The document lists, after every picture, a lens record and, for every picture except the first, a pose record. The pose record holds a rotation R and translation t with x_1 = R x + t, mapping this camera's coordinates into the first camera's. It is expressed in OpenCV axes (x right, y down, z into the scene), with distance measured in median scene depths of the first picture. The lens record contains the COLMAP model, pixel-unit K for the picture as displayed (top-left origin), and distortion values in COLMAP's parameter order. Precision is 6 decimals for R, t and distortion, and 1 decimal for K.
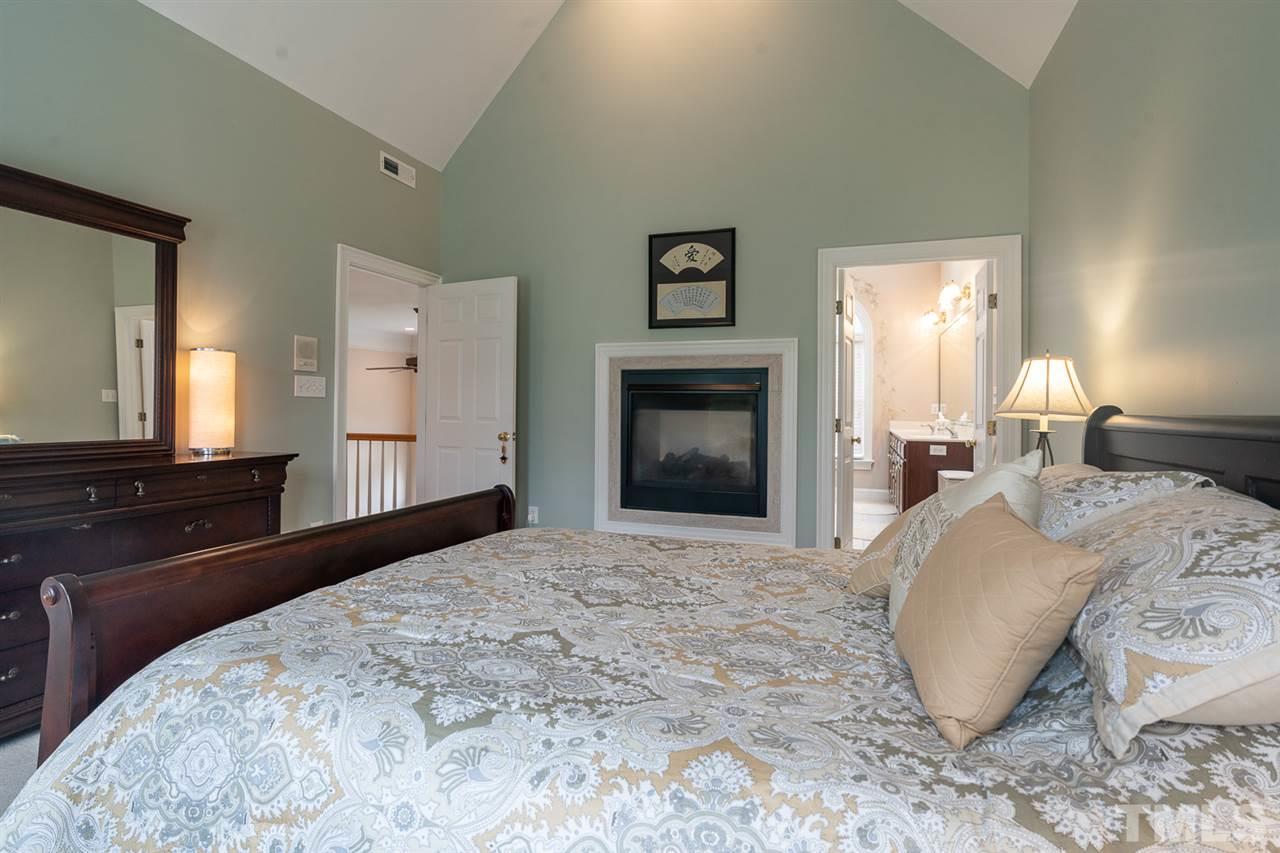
lens RADIAL K [[613.3, 0, 640.3], [0, 613.3, 408.5], [0, 0, 1]] dist [-0.013389, 0.005576]
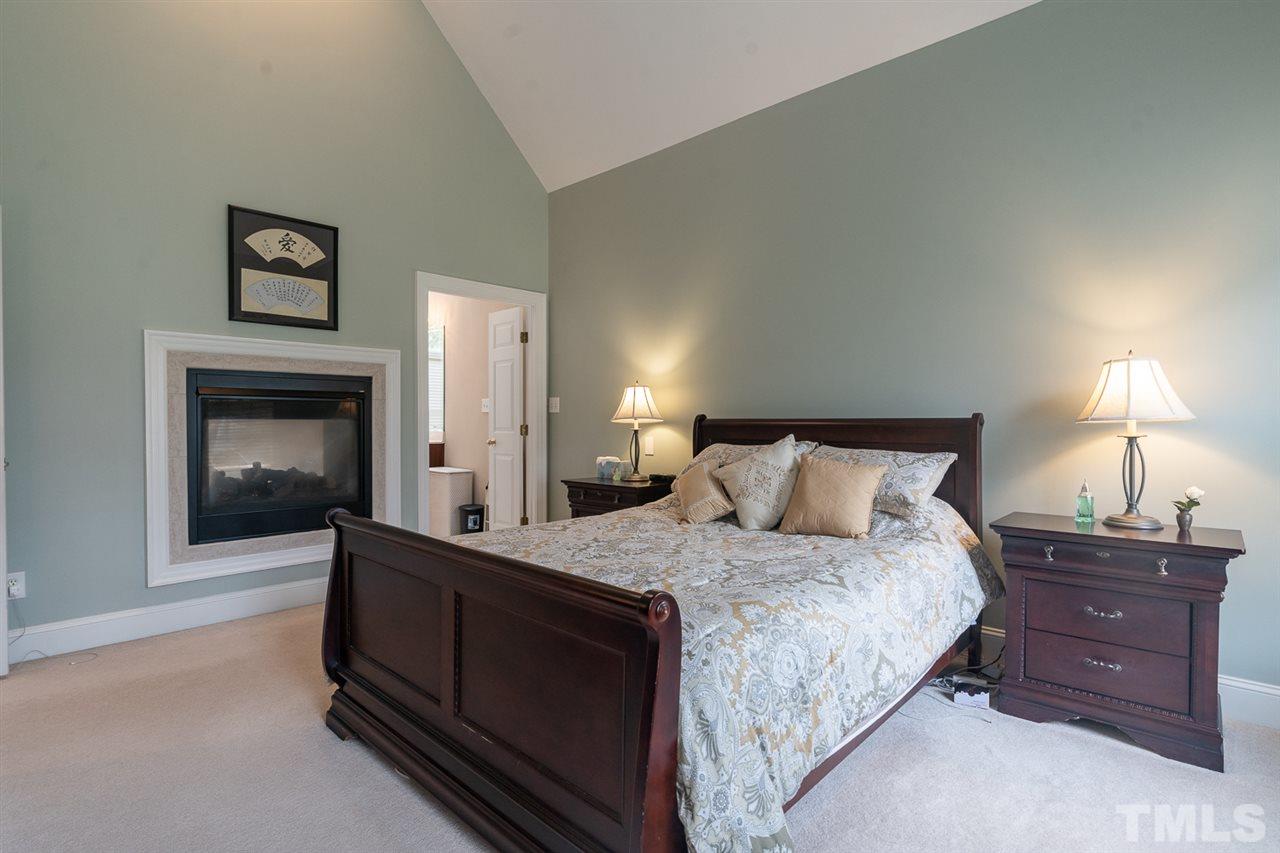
lens RADIAL K [[605.6, 0, 640.0], [0, 605.6, 426.5], [0, 0, 1]] dist [-0.001630, 0.001027]
pose [[0.430854, -0.020904, 0.902180, -0.500194], [0.002396, 0.999755, 0.022020, -0.004324], [-0.902419, -0.007325, 0.430798, 0.161910]]
